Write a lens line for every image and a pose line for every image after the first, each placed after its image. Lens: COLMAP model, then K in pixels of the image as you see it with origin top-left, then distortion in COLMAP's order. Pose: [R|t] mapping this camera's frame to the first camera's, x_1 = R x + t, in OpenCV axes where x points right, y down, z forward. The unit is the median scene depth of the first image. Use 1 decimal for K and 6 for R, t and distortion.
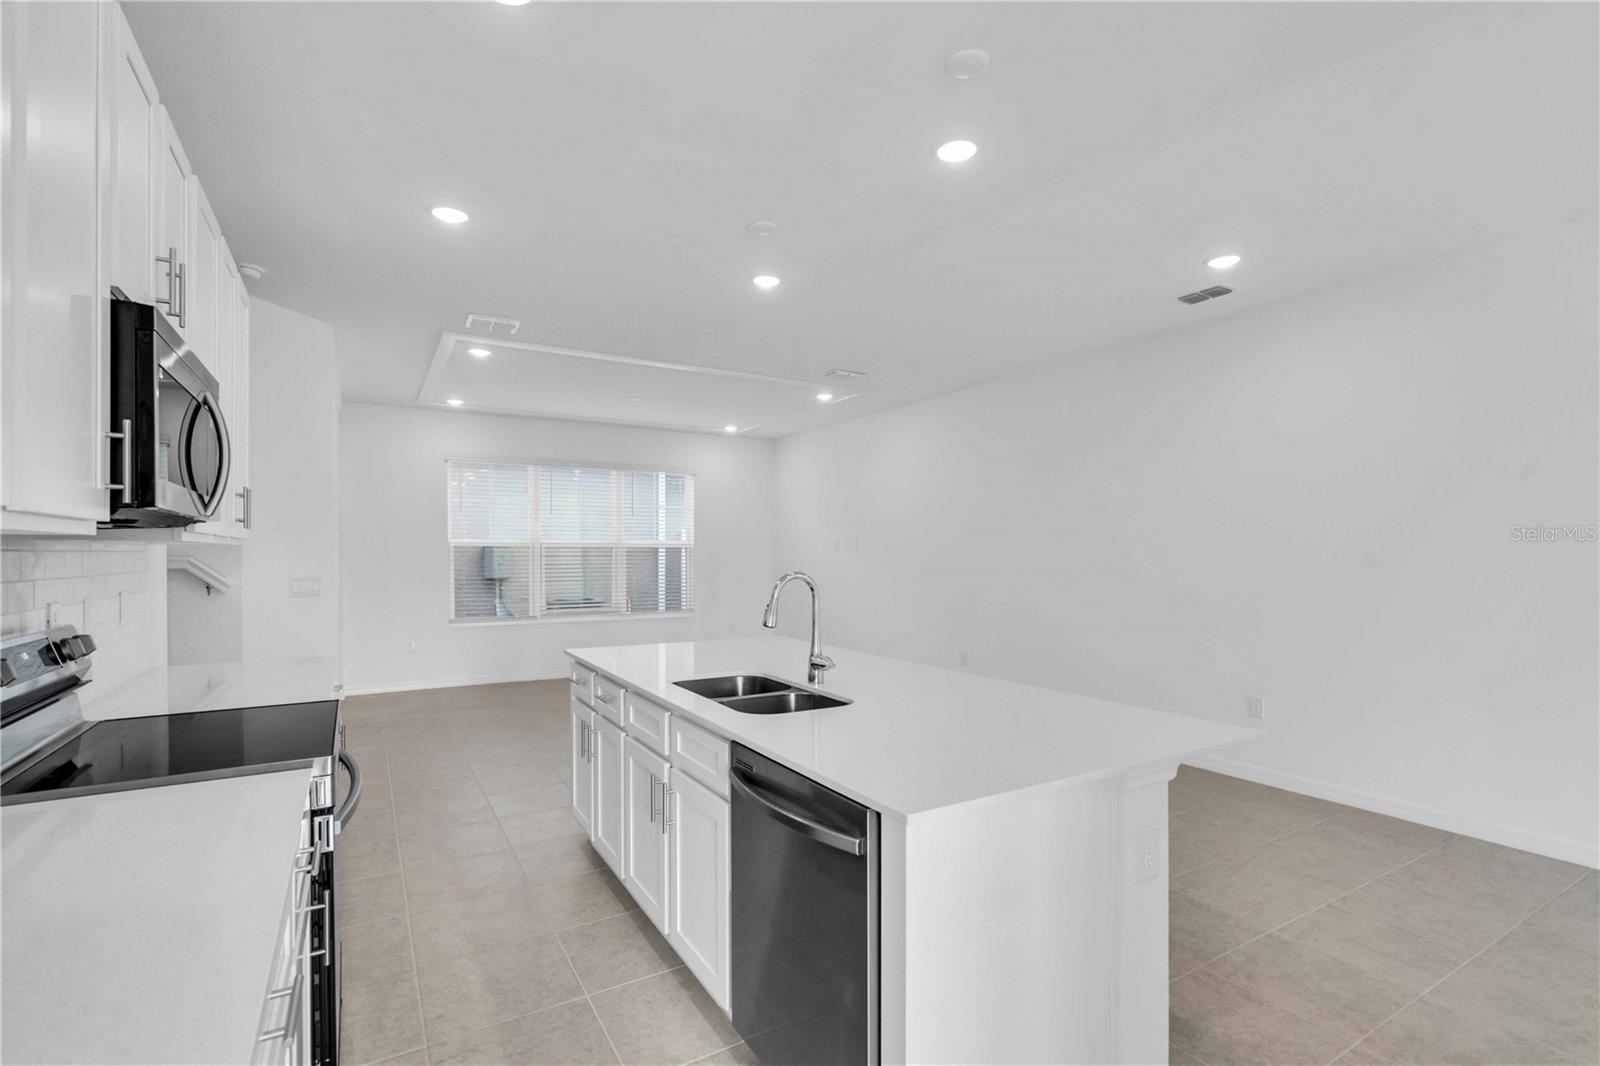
lens RADIAL K [[733.7, 0, 804.8], [0, 733.7, 559.3], [0, 0, 1]] dist [-0.008710, 0.000709]
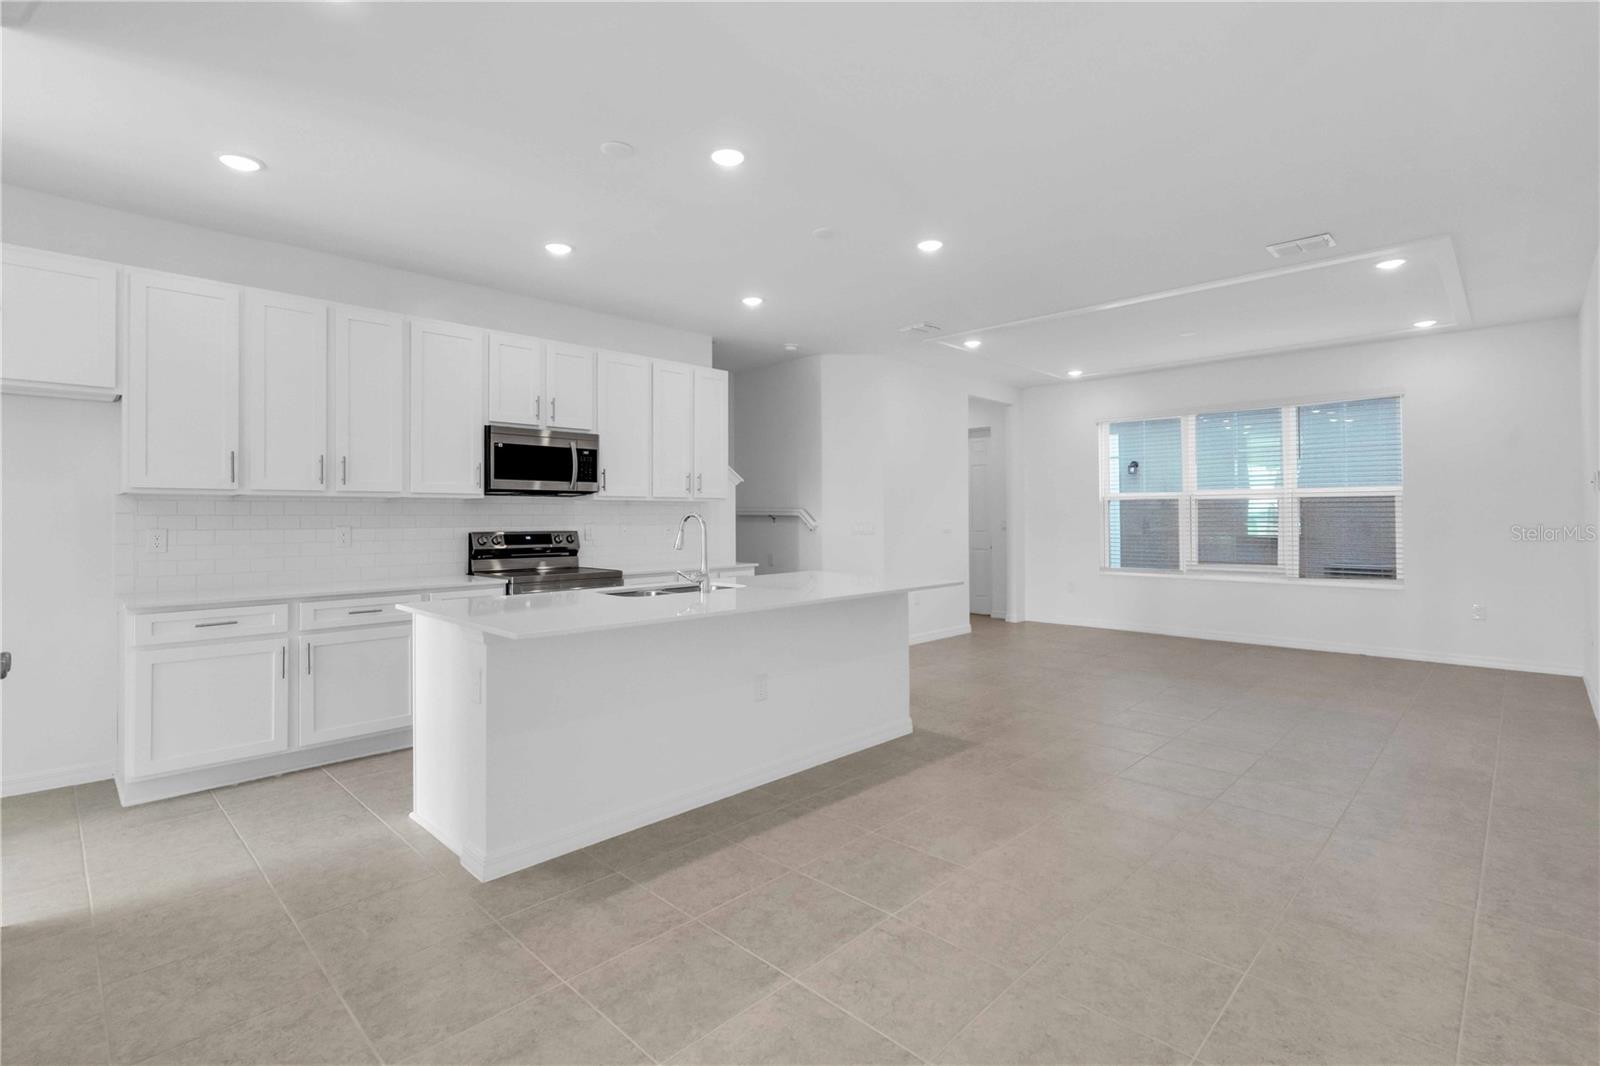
lens RADIAL K [[733.7, 0, 808.0], [0, 733.7, 520.6], [0, 0, 1]] dist [-0.008710, 0.000709]
pose [[0.259987, -0.001222, -0.965611, 0.529426], [0.008561, 0.999963, 0.001039, 0.006628], [0.965574, -0.008536, 0.259987, 0.308572]]
